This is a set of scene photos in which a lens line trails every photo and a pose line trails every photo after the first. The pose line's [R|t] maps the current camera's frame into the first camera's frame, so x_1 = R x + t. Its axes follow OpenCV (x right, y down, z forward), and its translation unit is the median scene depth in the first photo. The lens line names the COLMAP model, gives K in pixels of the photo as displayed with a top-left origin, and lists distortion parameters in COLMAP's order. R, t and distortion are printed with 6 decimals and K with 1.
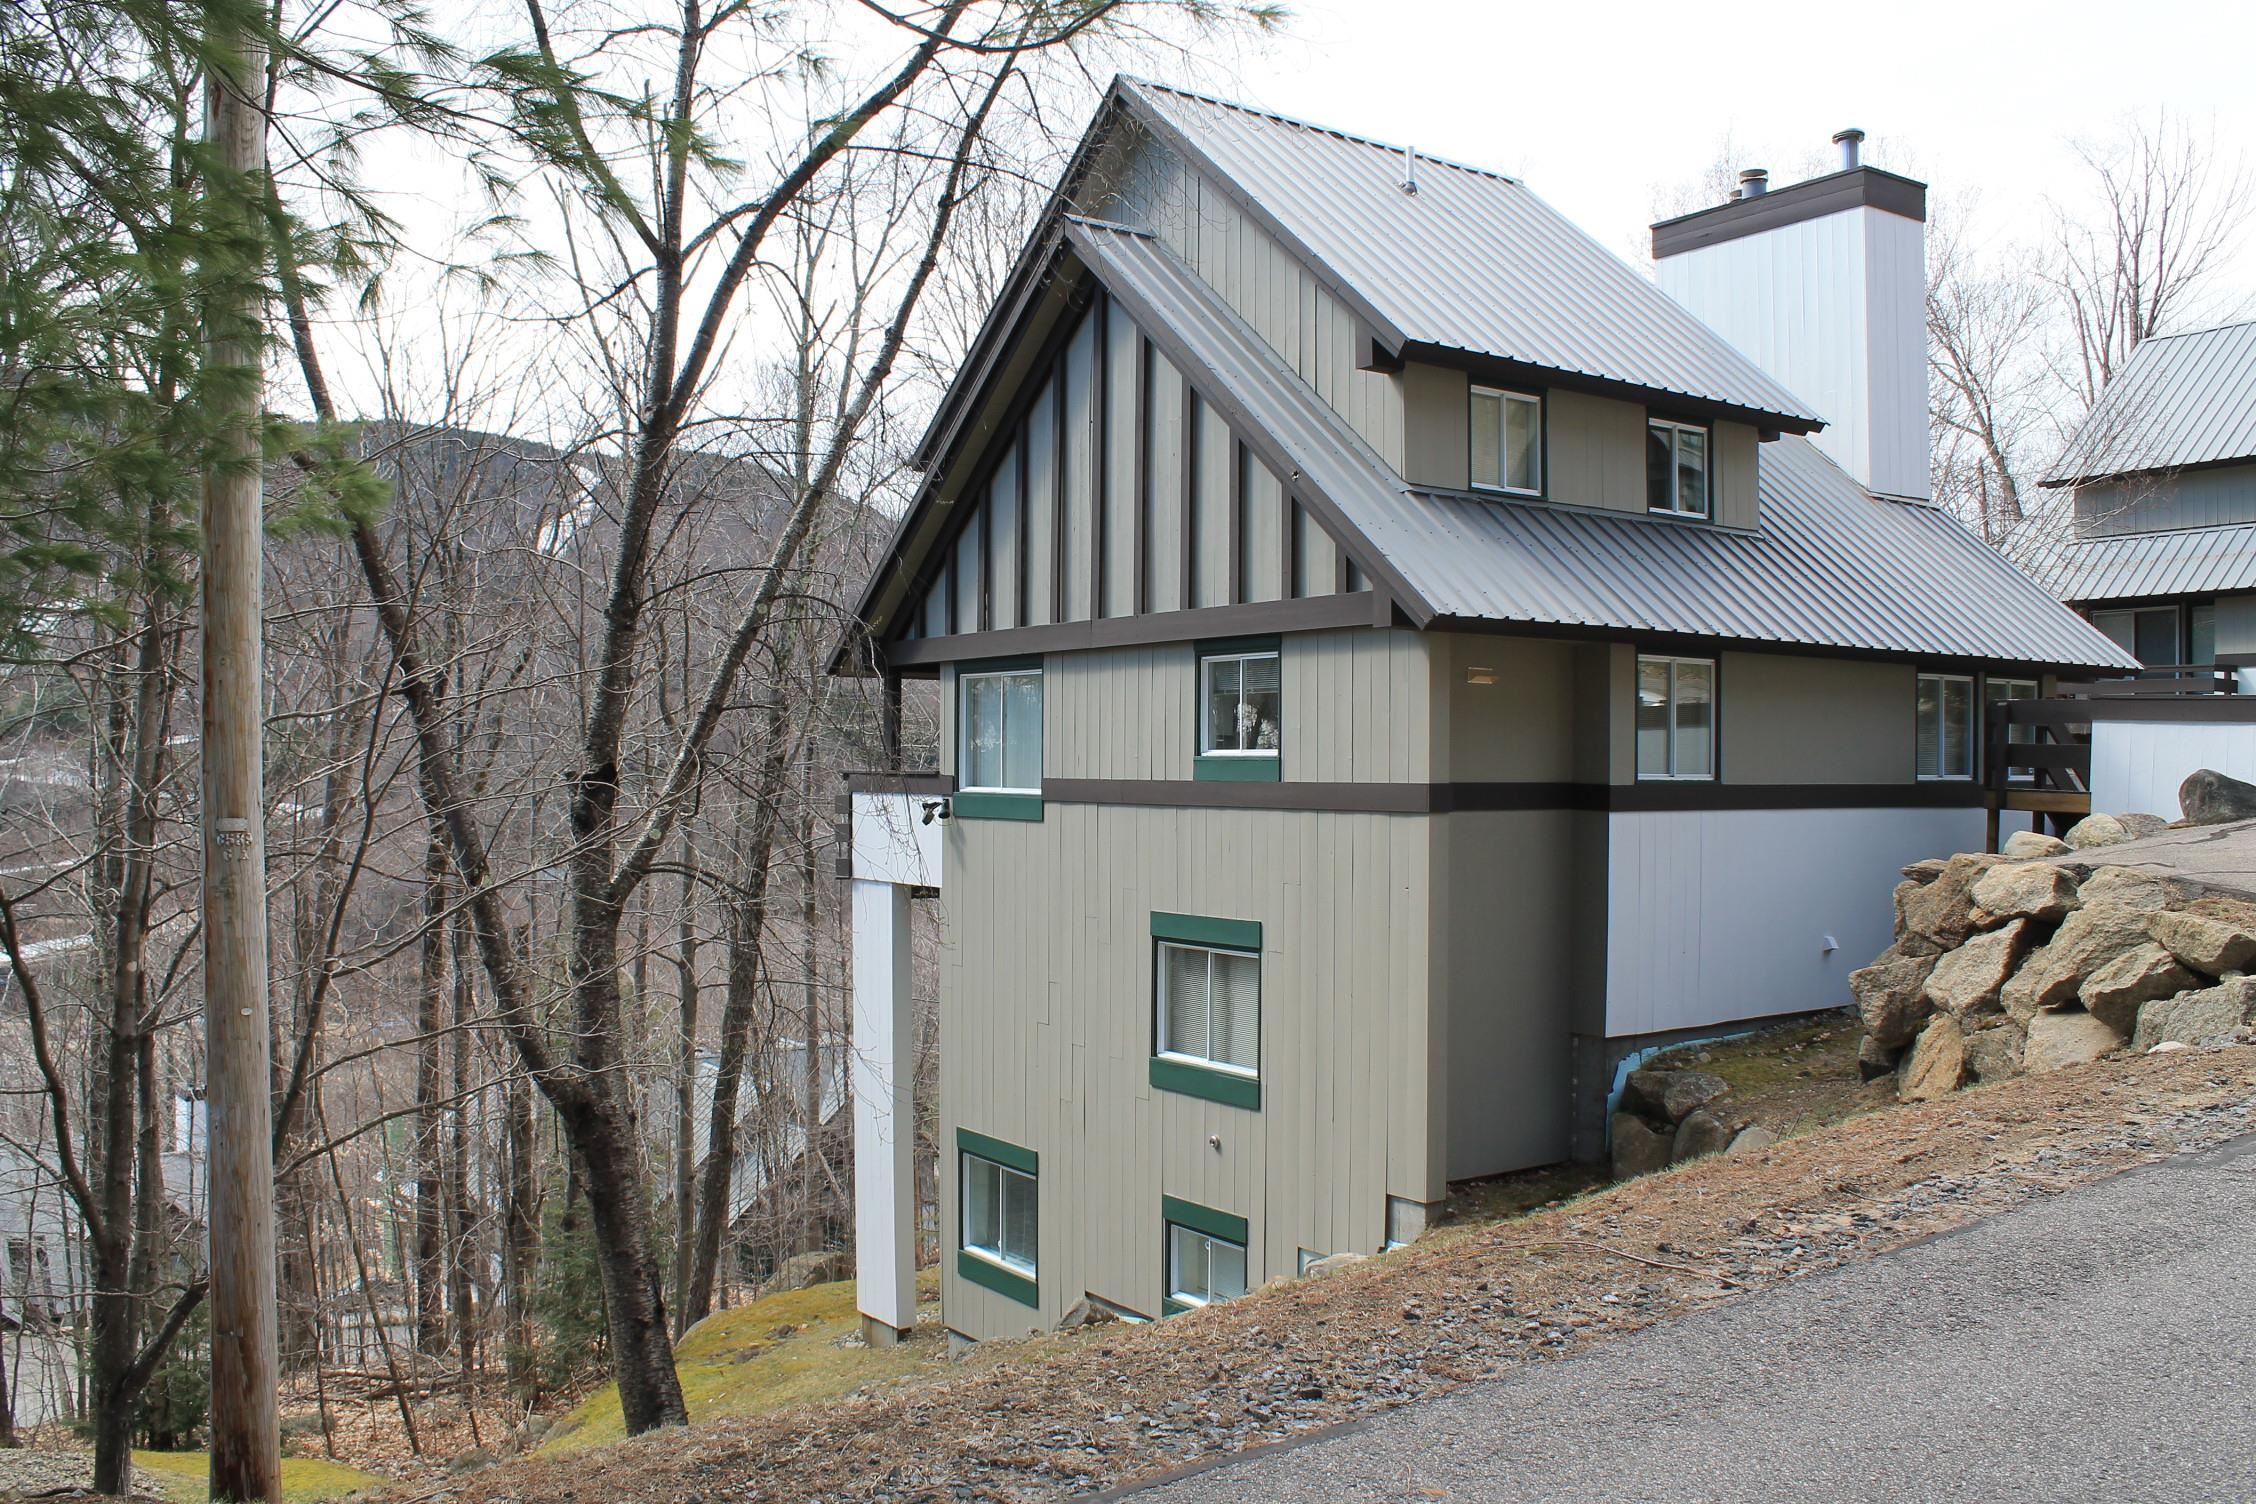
lens RADIAL K [[2024.6, 0, 1127.9], [0, 2024.6, 708.5], [0, 0, 1]] dist [-0.187815, 0.184435]
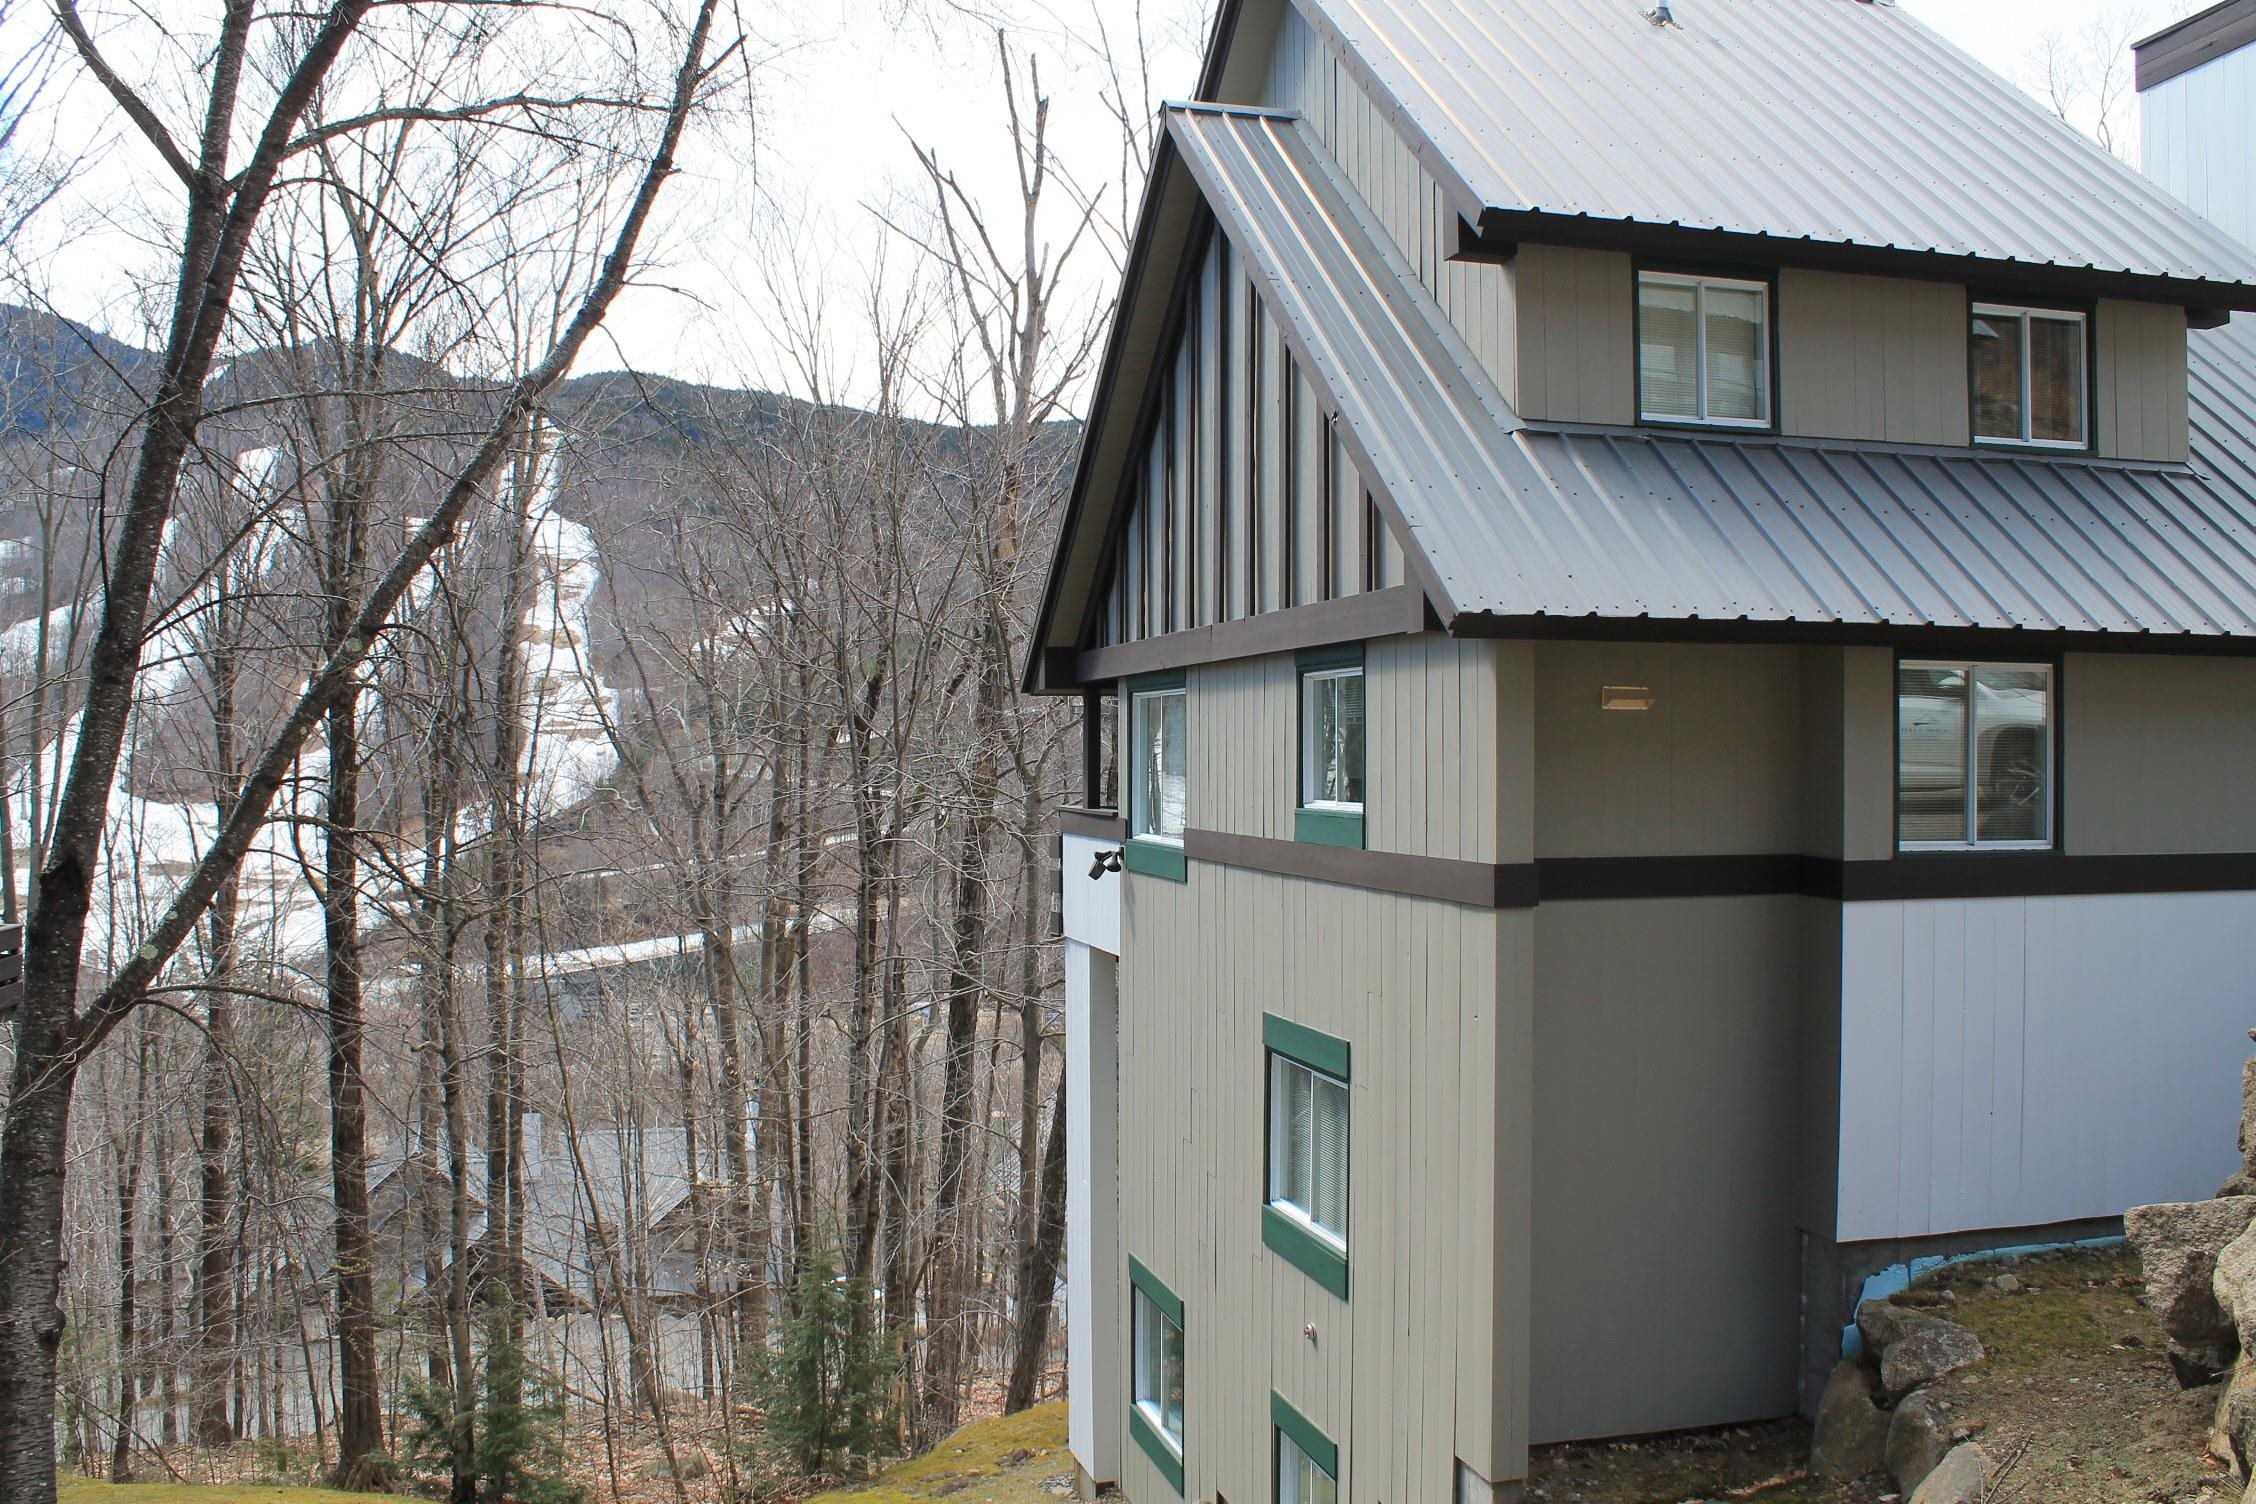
lens RADIAL K [[2024.6, 0, 1127.9], [0, 2024.6, 708.5], [0, 0, 1]] dist [-0.187815, 0.184435]
pose [[0.928597, -0.011230, -0.370919, 0.255413], [0.013829, 0.999895, 0.004348, -0.017244], [0.370831, -0.009167, 0.928655, 0.300509]]
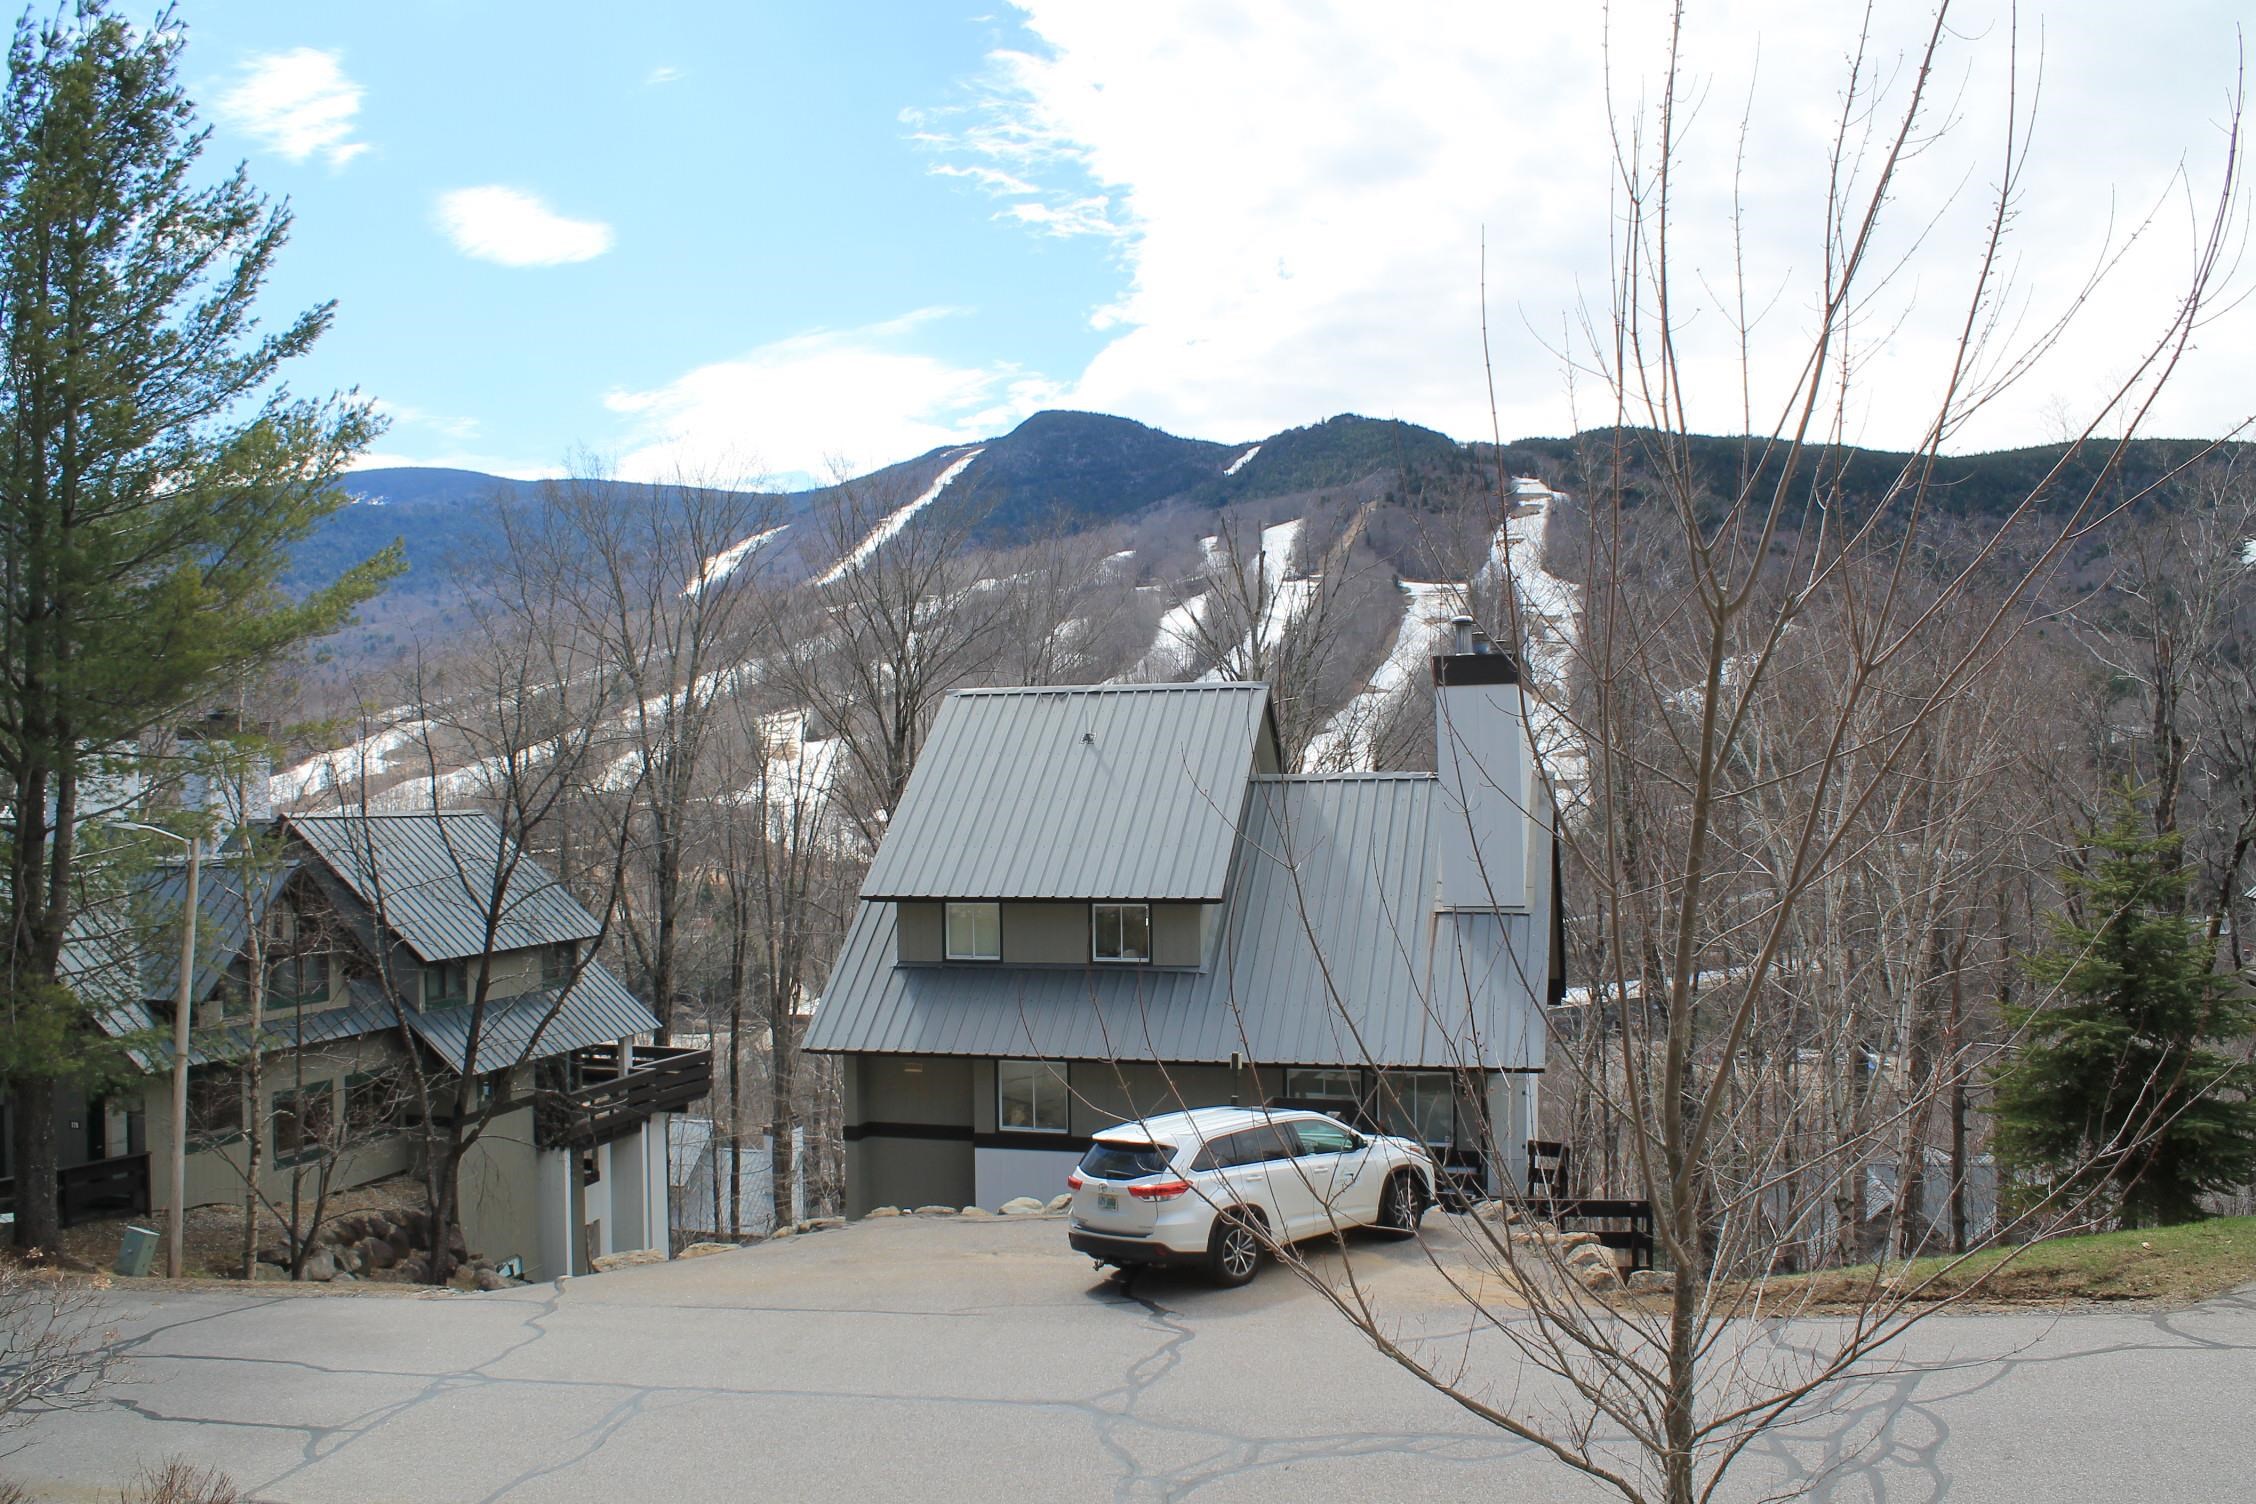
lens RADIAL K [[2024.6, 0, 1127.9], [0, 2024.6, 708.5], [0, 0, 1]] dist [-0.187815, 0.184435]
pose [[0.624070, -0.041621, -0.780259, 1.693548], [0.037955, 0.999016, -0.022933, -0.286150], [0.780446, -0.015303, 0.625036, -0.012036]]
